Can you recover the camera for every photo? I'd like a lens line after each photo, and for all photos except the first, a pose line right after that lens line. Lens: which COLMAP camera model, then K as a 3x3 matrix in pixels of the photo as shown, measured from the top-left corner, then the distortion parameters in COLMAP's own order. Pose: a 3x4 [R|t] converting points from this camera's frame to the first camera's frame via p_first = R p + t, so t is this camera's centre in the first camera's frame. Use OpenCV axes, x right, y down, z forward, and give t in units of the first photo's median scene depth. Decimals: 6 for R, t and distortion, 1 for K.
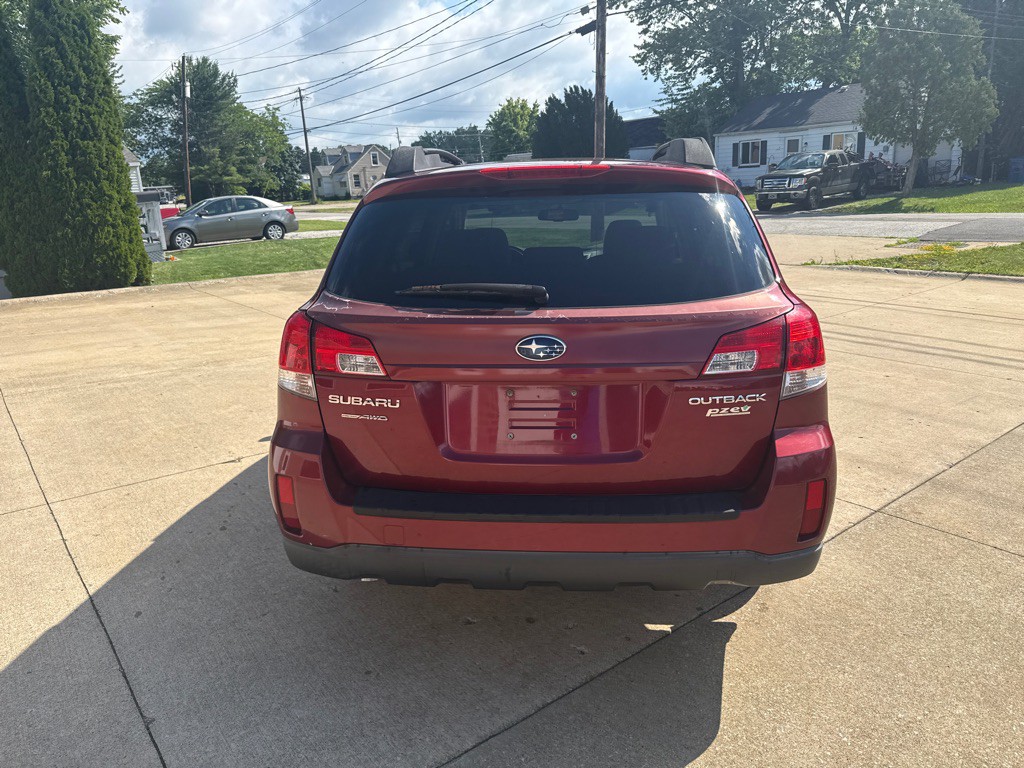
lens RADIAL K [[725.6, 0, 515.0], [0, 725.6, 375.2], [0, 0, 1]] dist [0.020442, -0.039891]
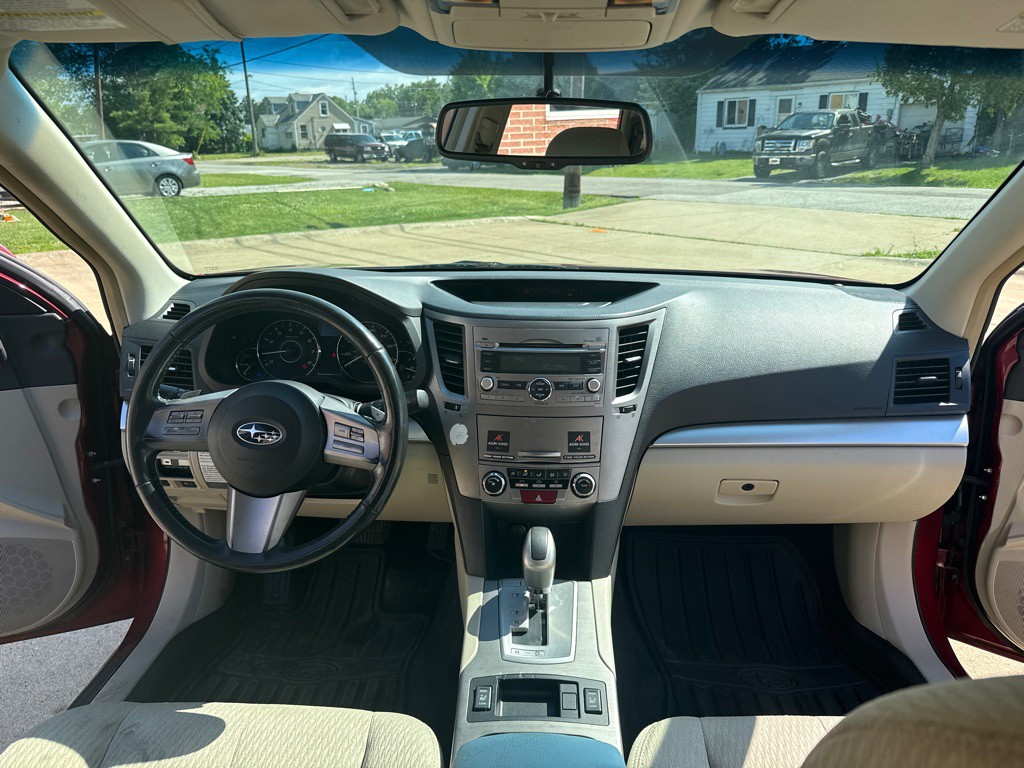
lens RADIAL K [[725.6, 0, 510.5], [0, 725.6, 375.3], [0, 0, 1]] dist [0.020442, -0.039891]
pose [[0.998592, 0.015894, 0.050615, 0.004874], [-0.018442, 0.998565, 0.050279, -0.023227], [-0.049743, -0.051142, 0.997452, 0.107568]]
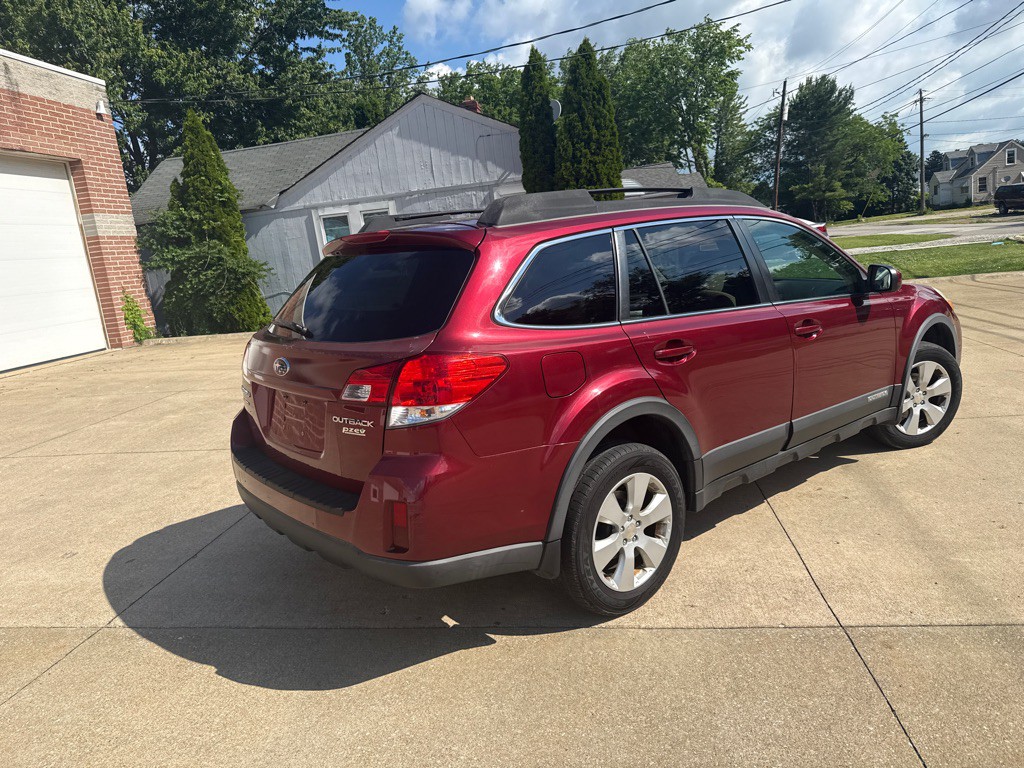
lens RADIAL K [[725.6, 0, 509.1], [0, 725.6, 386.0], [0, 0, 1]] dist [0.020442, -0.039891]
pose [[0.691142, 0.108493, -0.714529, 0.077255], [-0.112544, 0.992764, 0.041879, -0.006298], [0.713902, 0.051472, 0.698351, 0.017401]]
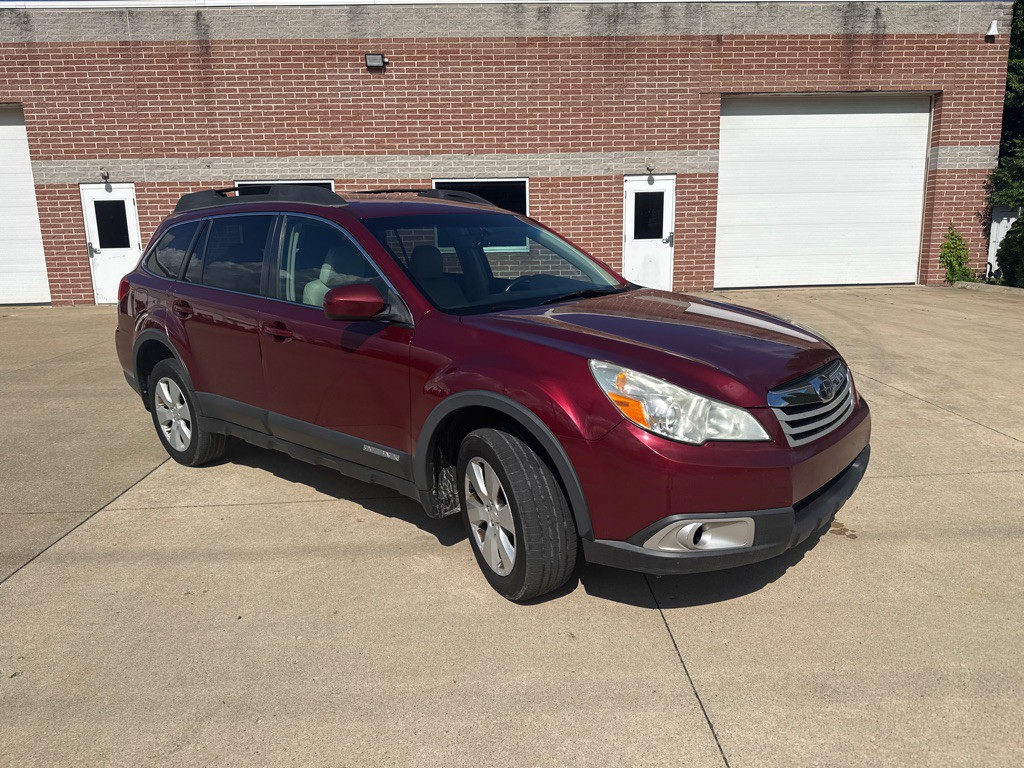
lens RADIAL K [[725.6, 0, 519.6], [0, 725.6, 384.0], [0, 0, 1]] dist [0.020442, -0.039891]
pose [[-0.591993, 0.210614, -0.777937, 0.092904], [-0.155930, 0.917081, 0.366945, -0.051060], [0.790715, 0.338533, -0.510065, 0.201795]]
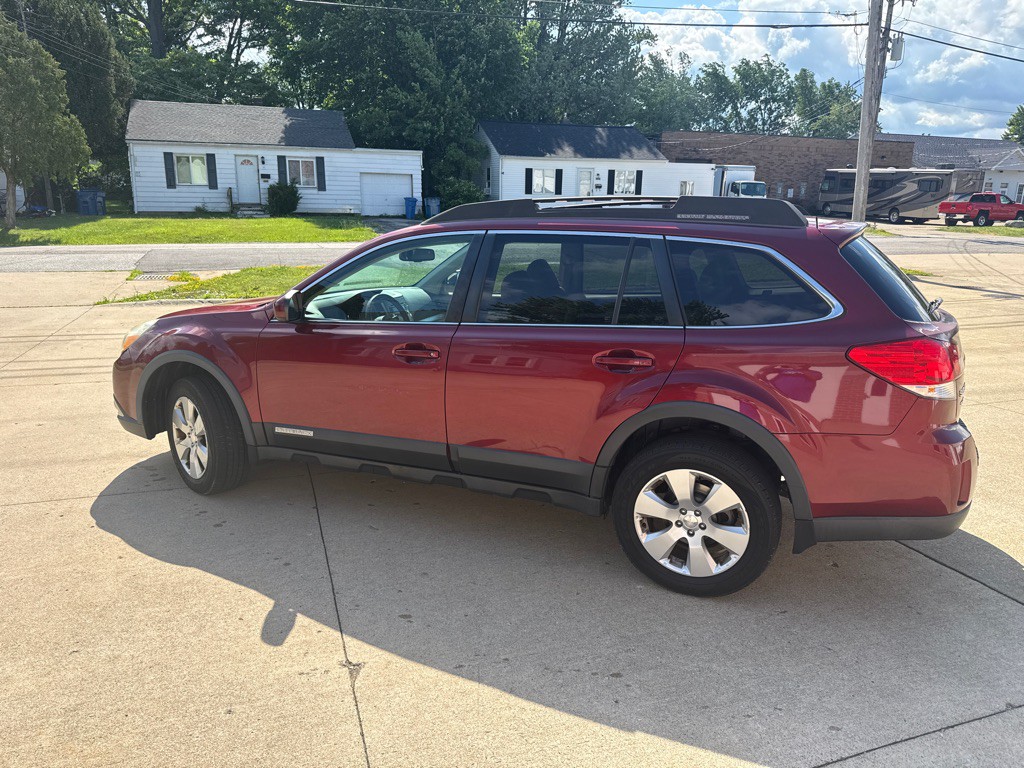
lens RADIAL K [[725.6, 0, 520.8], [0, 725.6, 392.5], [0, 0, 1]] dist [0.020442, -0.039891]
pose [[0.317597, -0.195209, 0.927915, -0.107012], [0.210372, 0.968698, 0.131785, -0.019344], [-0.924595, 0.153352, 0.348722, 0.077857]]
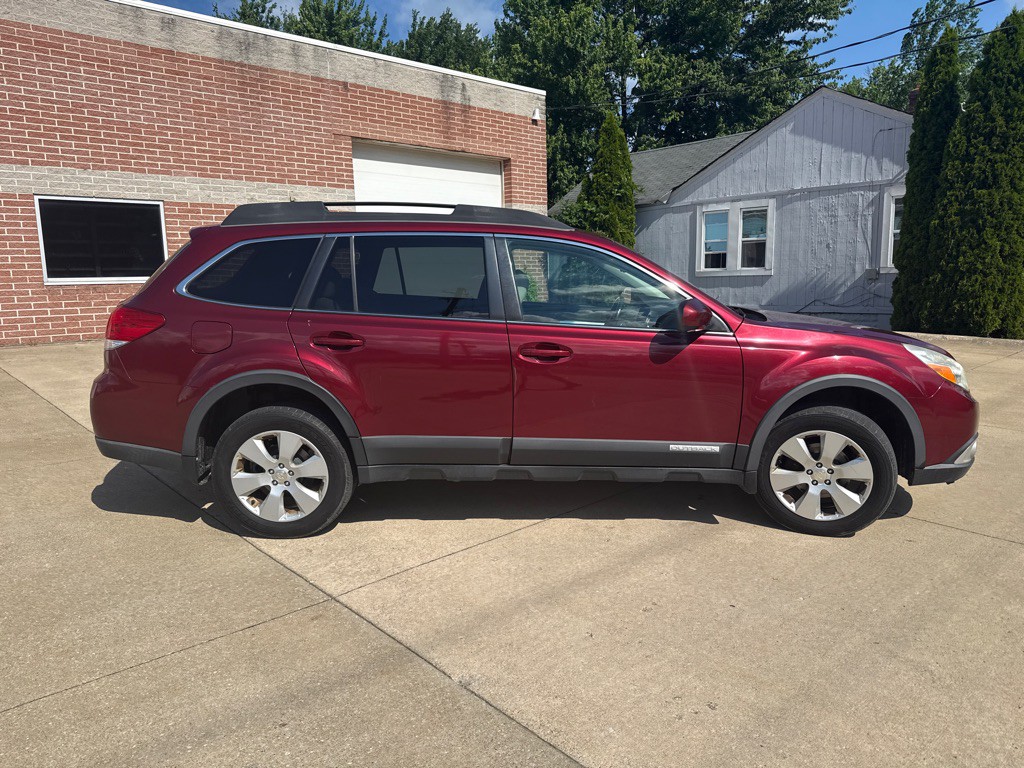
lens RADIAL K [[725.6, 0, 513.6], [0, 725.6, 382.6], [0, 0, 1]] dist [0.020442, -0.039891]
pose [[0.072633, 0.194265, -0.978256, 0.131735], [-0.243736, 0.954564, 0.171463, -0.026850], [0.967118, 0.225982, 0.116682, 0.103730]]
